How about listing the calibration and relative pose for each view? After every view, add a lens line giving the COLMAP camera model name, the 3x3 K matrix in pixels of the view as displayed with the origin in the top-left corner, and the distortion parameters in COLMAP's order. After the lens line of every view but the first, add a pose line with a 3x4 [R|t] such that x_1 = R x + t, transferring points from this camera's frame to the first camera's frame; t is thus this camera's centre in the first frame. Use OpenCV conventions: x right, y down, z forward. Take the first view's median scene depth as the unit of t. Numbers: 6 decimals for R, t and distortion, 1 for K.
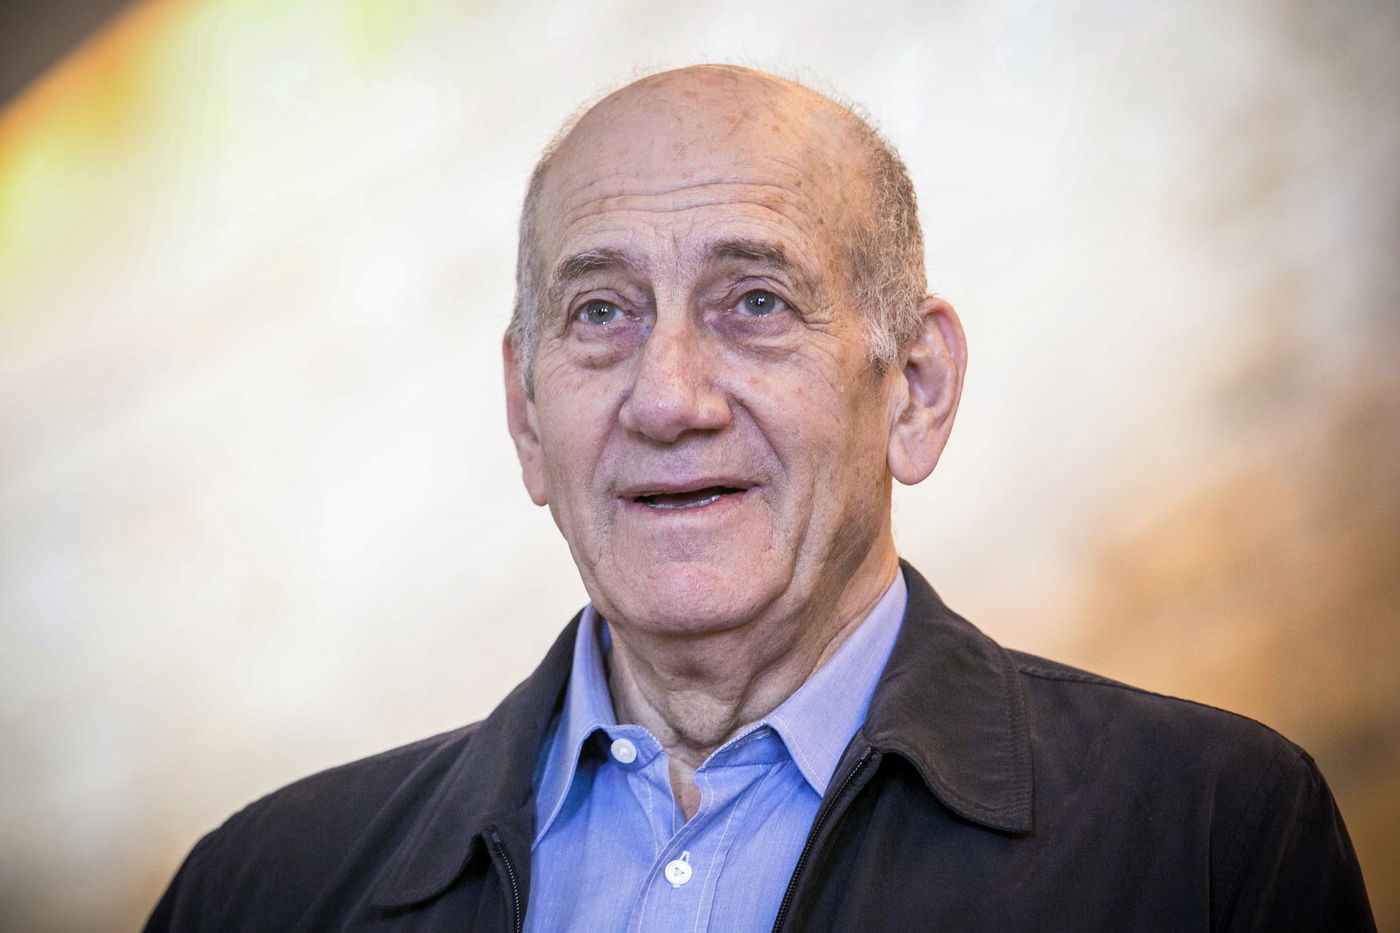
lens RADIAL K [[8071.3, 0, 700.0], [0, 8071.3, 466.5], [0, 0, 1]] dist [4.602011, -8.682639]
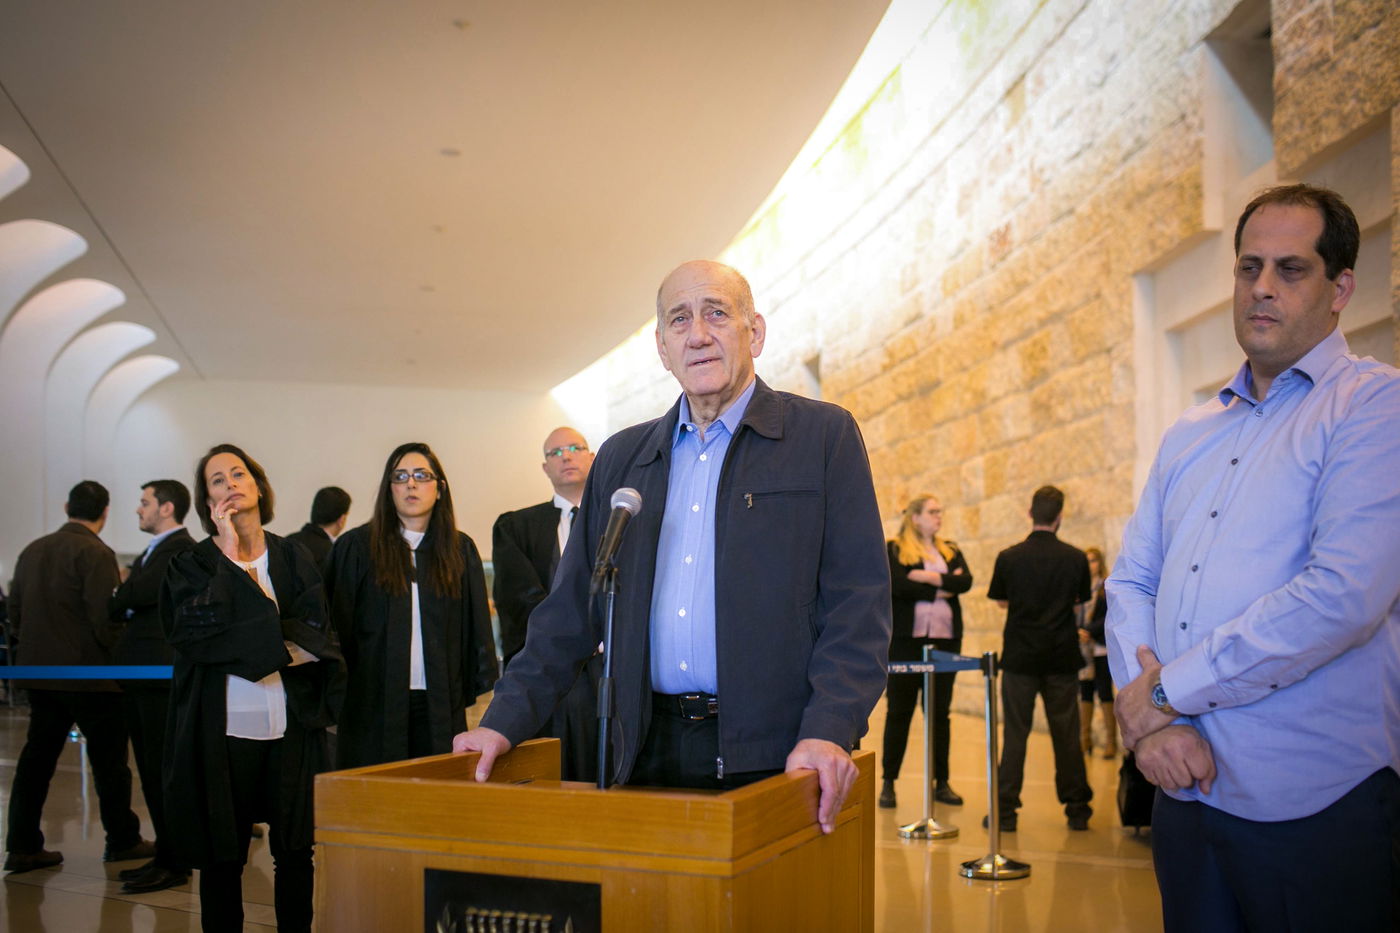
lens RADIAL K [[1401.4, 0, 700.0], [0, 1401.4, 466.5], [0, 0, 1]] dist [0.000638, -0.000026]
pose [[0.996498, -0.083325, 0.007015, -0.012803], [0.082832, 0.995120, 0.053612, 0.018065], [-0.011448, -0.052843, 0.998537, 0.270701]]
